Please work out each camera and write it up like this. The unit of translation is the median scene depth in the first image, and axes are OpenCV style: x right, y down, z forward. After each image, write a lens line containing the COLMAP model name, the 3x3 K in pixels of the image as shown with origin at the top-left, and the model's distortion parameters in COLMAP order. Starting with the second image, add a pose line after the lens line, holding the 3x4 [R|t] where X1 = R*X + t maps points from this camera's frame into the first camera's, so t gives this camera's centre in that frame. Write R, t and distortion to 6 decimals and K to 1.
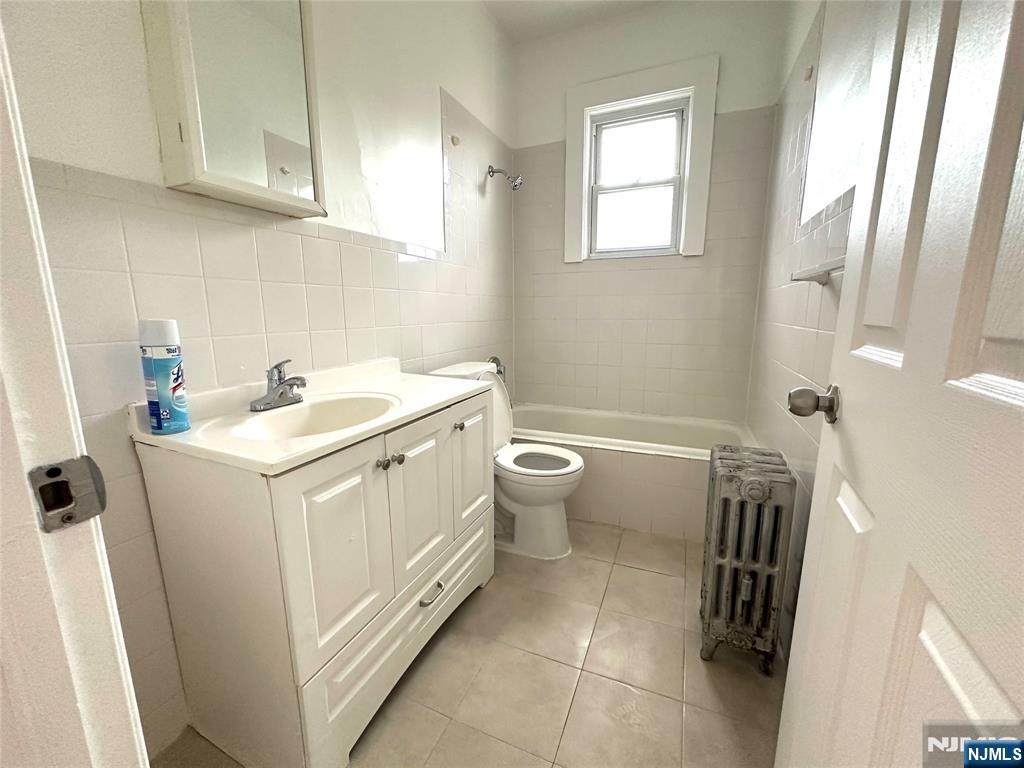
lens RADIAL K [[409.7, 0, 512.5], [0, 409.7, 384.2], [0, 0, 1]] dist [-0.002696, 0.000395]
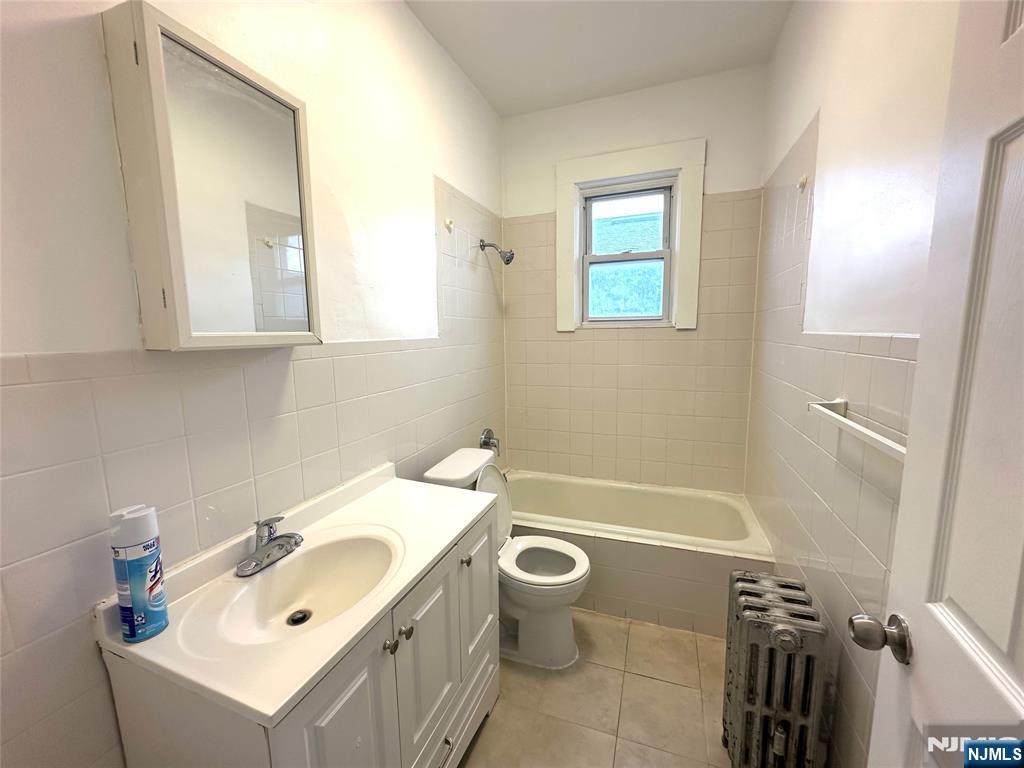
lens RADIAL K [[409.7, 0, 512.9], [0, 409.7, 384.9], [0, 0, 1]] dist [-0.002696, 0.000395]
pose [[0.998588, -0.017305, 0.050221, -0.072280], [0.019600, 0.998769, -0.045576, -0.286262], [-0.049371, 0.046496, 0.997698, 0.055847]]
